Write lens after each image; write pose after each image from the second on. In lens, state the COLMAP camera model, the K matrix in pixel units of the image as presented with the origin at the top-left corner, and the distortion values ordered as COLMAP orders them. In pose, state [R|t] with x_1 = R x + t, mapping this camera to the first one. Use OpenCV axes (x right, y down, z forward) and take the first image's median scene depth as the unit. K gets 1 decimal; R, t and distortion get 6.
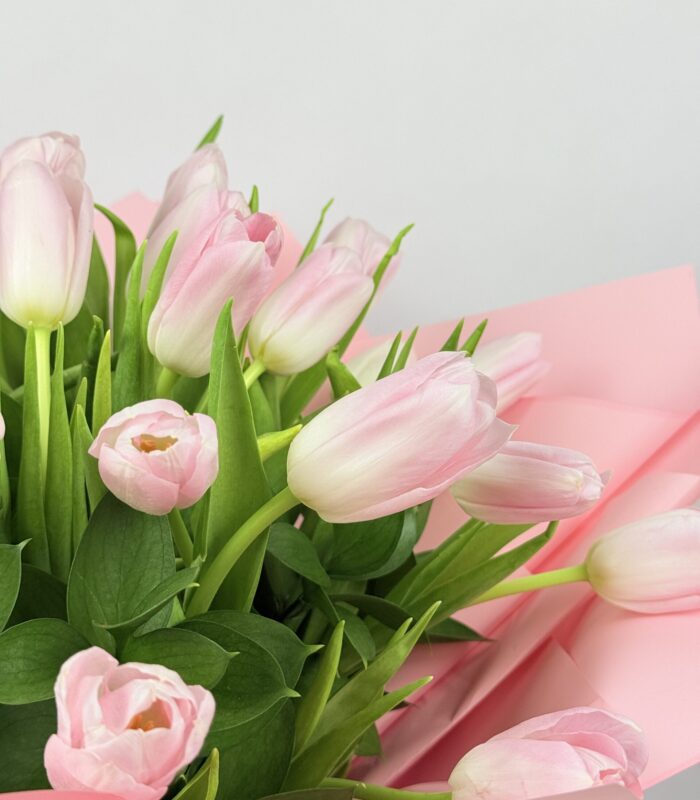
lens RADIAL K [[1341.7, 0, 350.0], [0, 1341.7, 400.0], [0, 0, 1]] dist [0.158926, -0.061999]
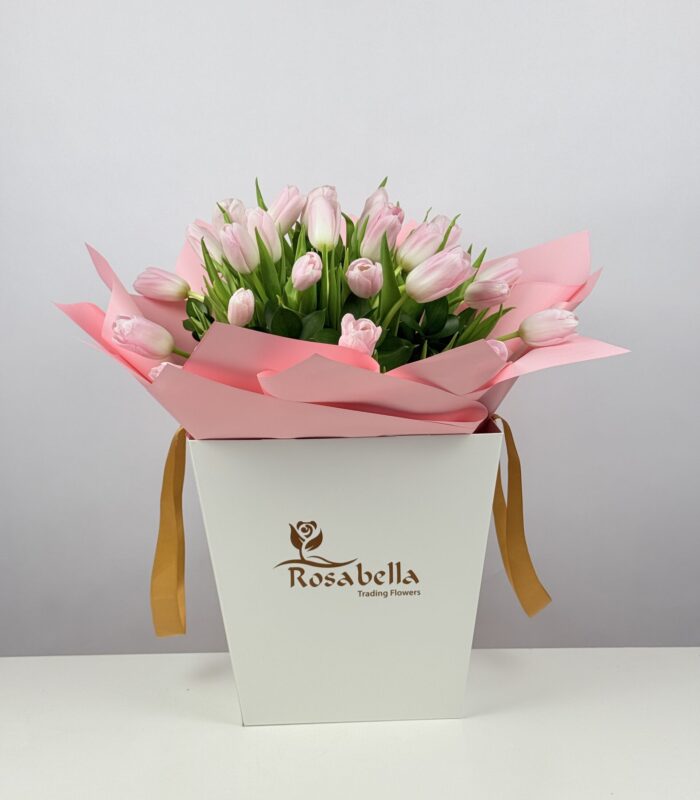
lens RADIAL K [[1341.7, 0, 350.0], [0, 1341.7, 400.0], [0, 0, 1]] dist [0.158926, -0.061999]
pose [[0.989344, -0.026076, -0.143244, 0.241952], [0.019359, 0.998656, -0.048087, 0.420449], [0.144306, 0.044801, 0.988518, -1.906100]]
